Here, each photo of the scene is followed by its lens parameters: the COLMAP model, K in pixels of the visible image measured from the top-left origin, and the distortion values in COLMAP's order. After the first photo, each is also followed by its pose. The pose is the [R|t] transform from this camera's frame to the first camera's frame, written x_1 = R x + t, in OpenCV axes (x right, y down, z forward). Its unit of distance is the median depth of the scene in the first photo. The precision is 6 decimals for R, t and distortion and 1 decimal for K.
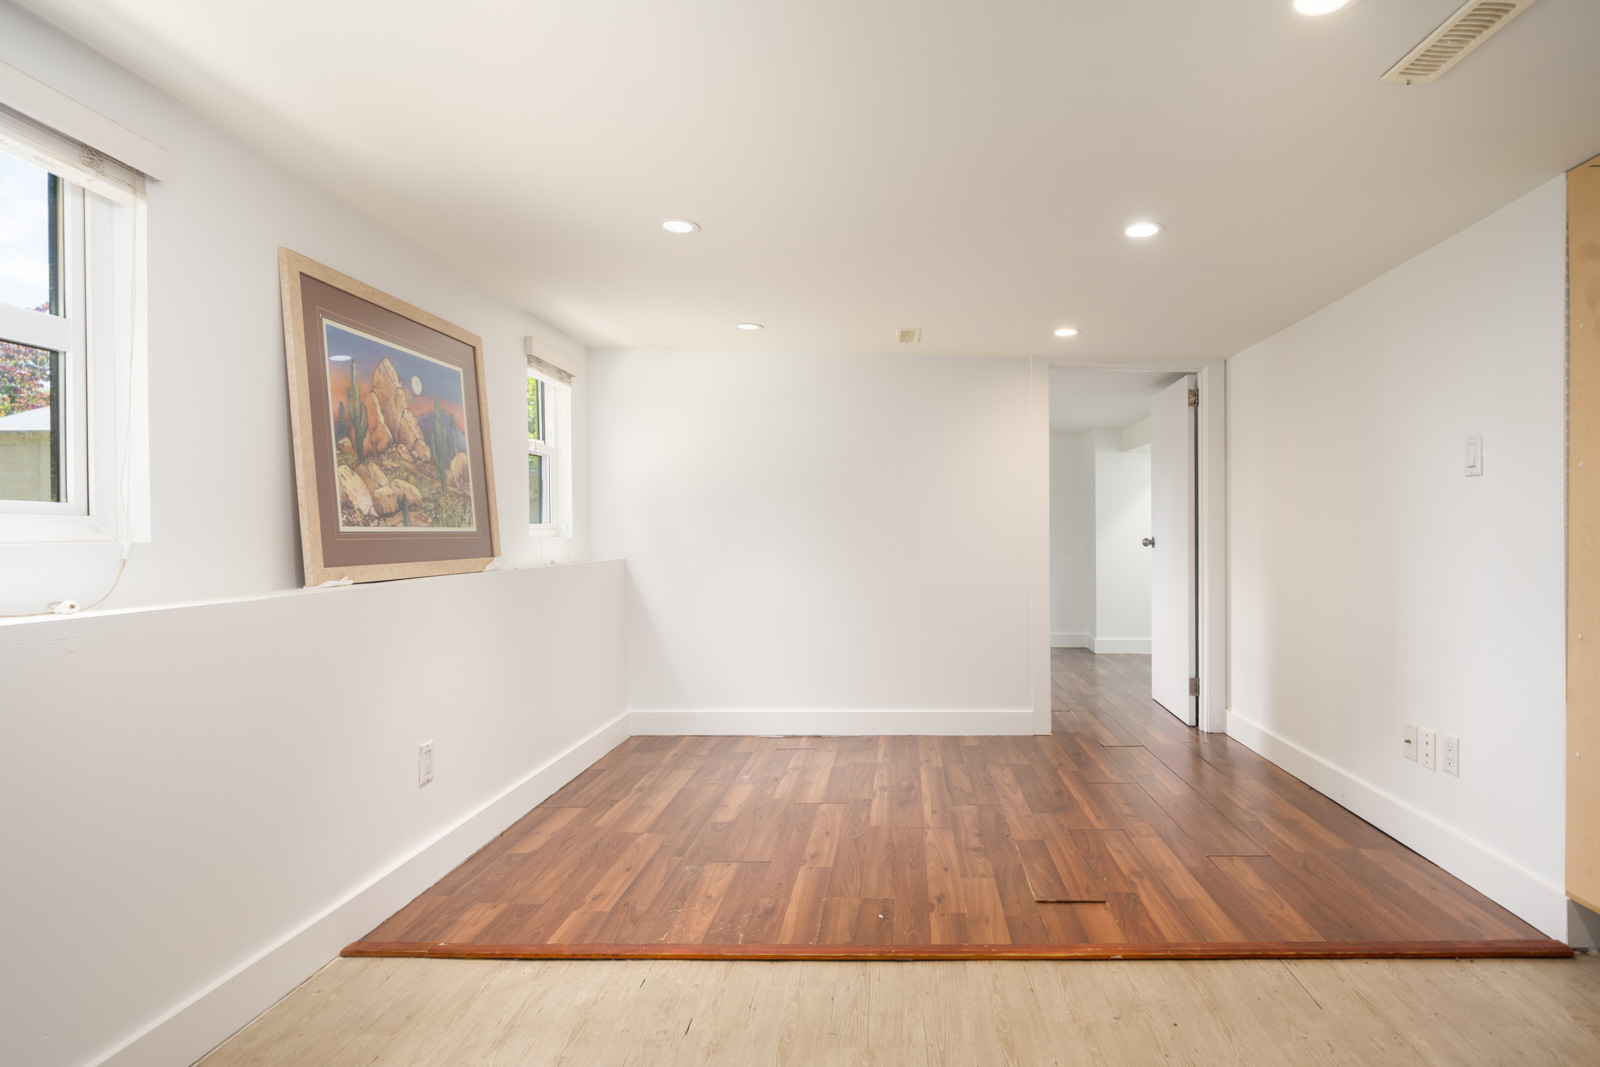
lens RADIAL K [[830.9, 0, 800.1], [0, 830.9, 535.6], [0, 0, 1]] dist [0.005602, 0.000854]
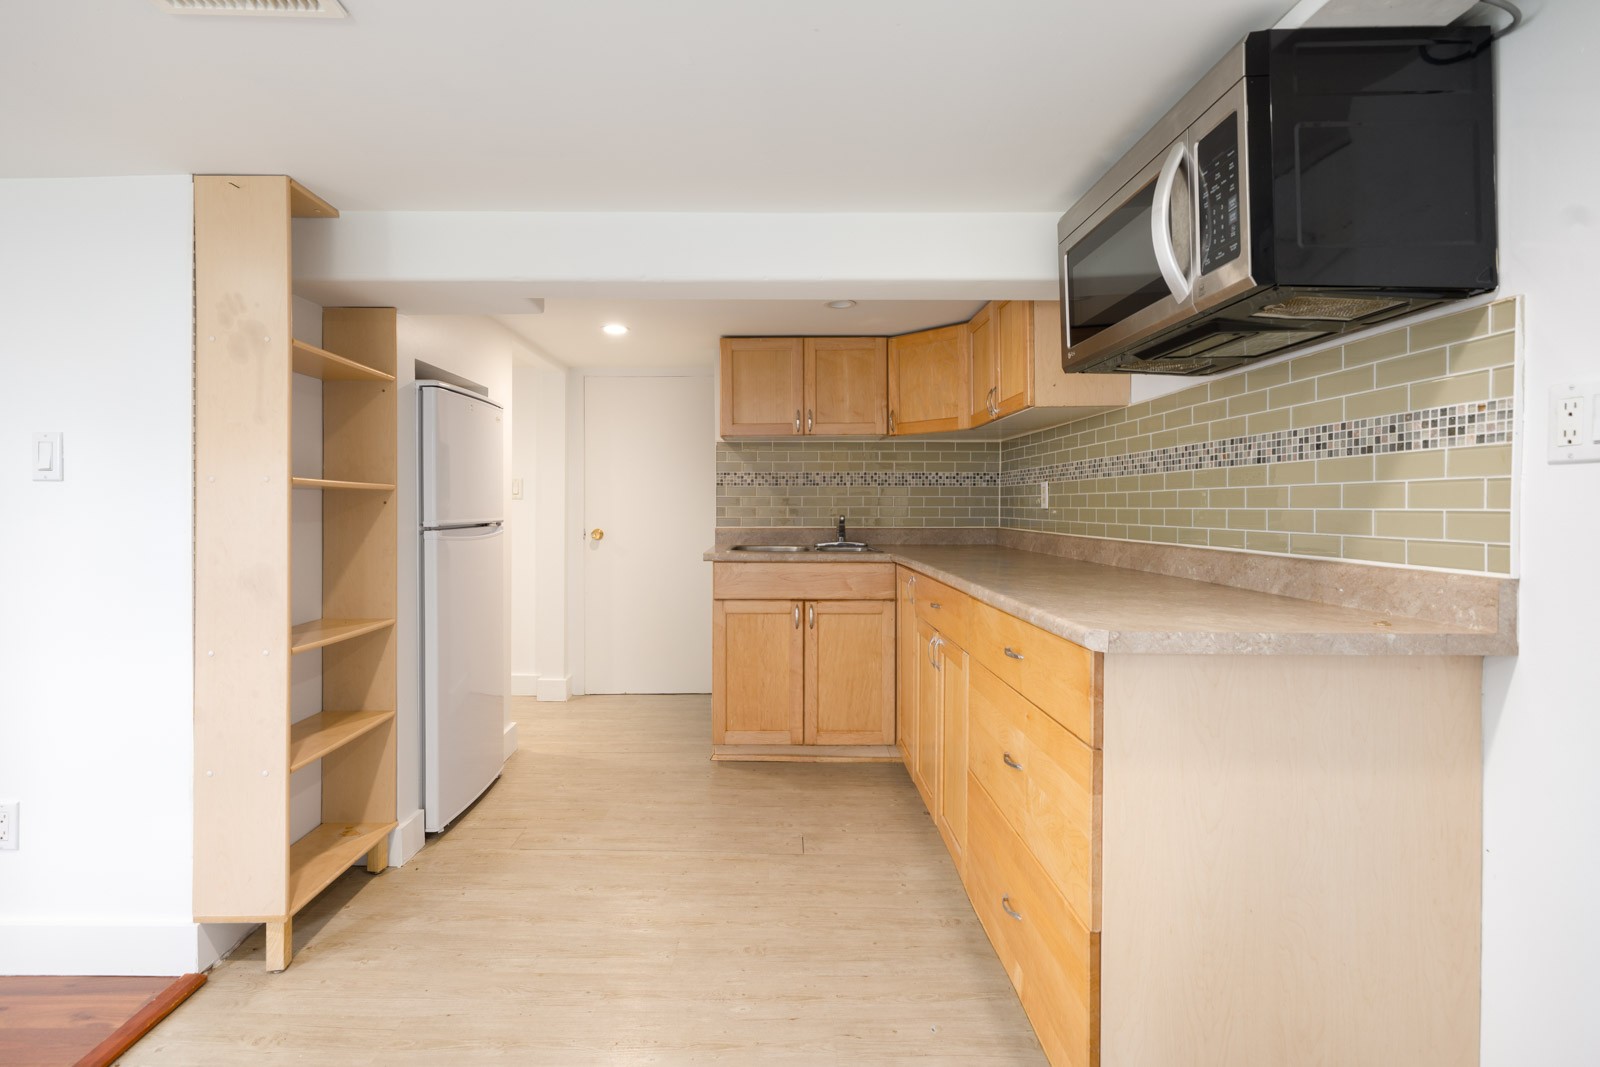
lens RADIAL K [[681.6, 0, 799.3], [0, 681.6, 539.7], [0, 0, 1]] dist [0.000956, 0.000443]
pose [[-0.120668, -0.000778, 0.992693, 0.046855], [0.007373, 0.999971, 0.001680, -0.009423], [-0.992666, 0.007522, -0.120658, 0.395555]]
